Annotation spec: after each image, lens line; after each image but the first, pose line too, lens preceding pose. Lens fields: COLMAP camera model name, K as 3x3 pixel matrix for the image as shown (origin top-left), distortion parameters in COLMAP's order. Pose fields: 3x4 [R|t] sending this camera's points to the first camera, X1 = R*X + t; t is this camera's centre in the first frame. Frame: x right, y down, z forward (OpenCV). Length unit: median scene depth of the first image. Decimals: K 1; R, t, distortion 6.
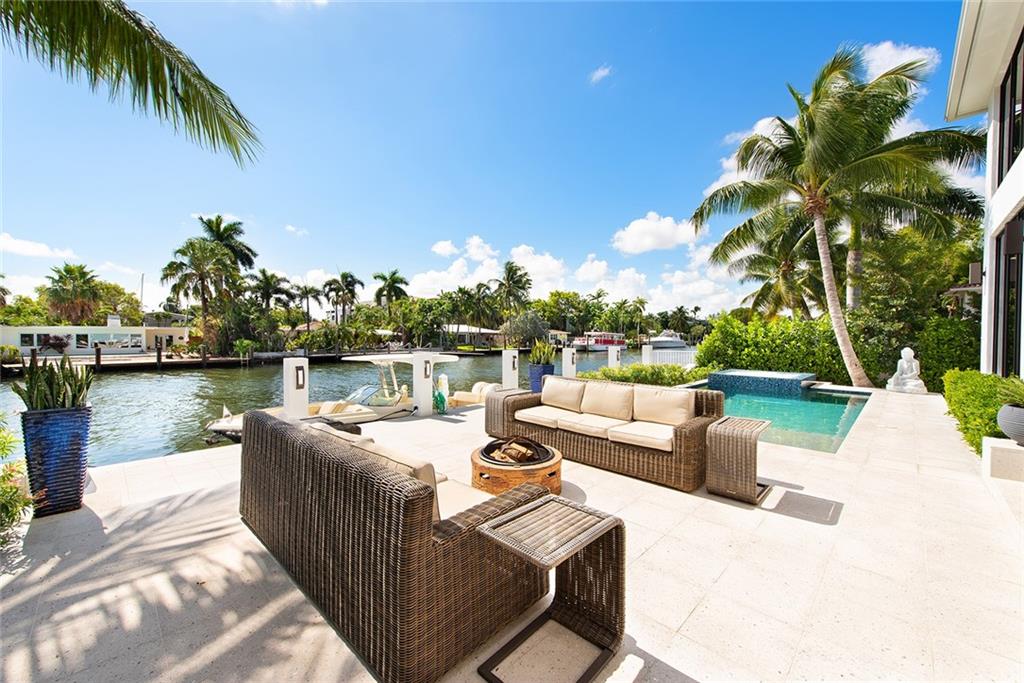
lens RADIAL K [[411.2, 0, 495.0], [0, 411.2, 333.8], [0, 0, 1]] dist [-0.015065, -0.000740]
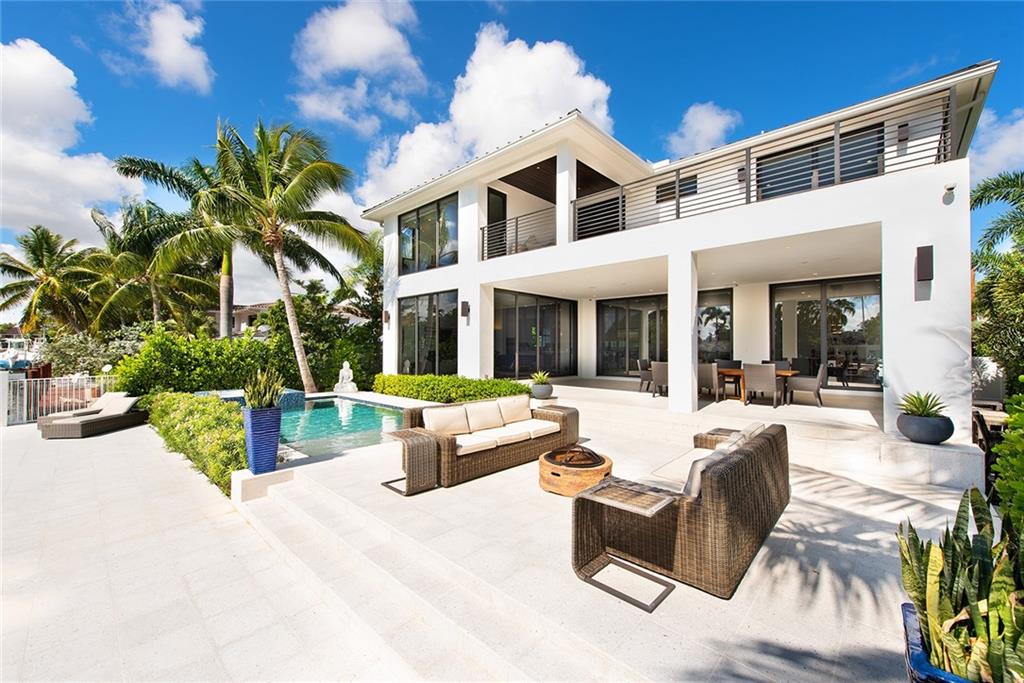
lens RADIAL K [[411.2, 0, 510.0], [0, 411.2, 346.0], [0, 0, 1]] dist [-0.015065, -0.000740]
pose [[-0.020561, 0.002187, 0.999786, -0.388369], [0.000987, 0.999997, -0.002167, -0.013132], [-0.999788, 0.000942, -0.020563, 0.411333]]
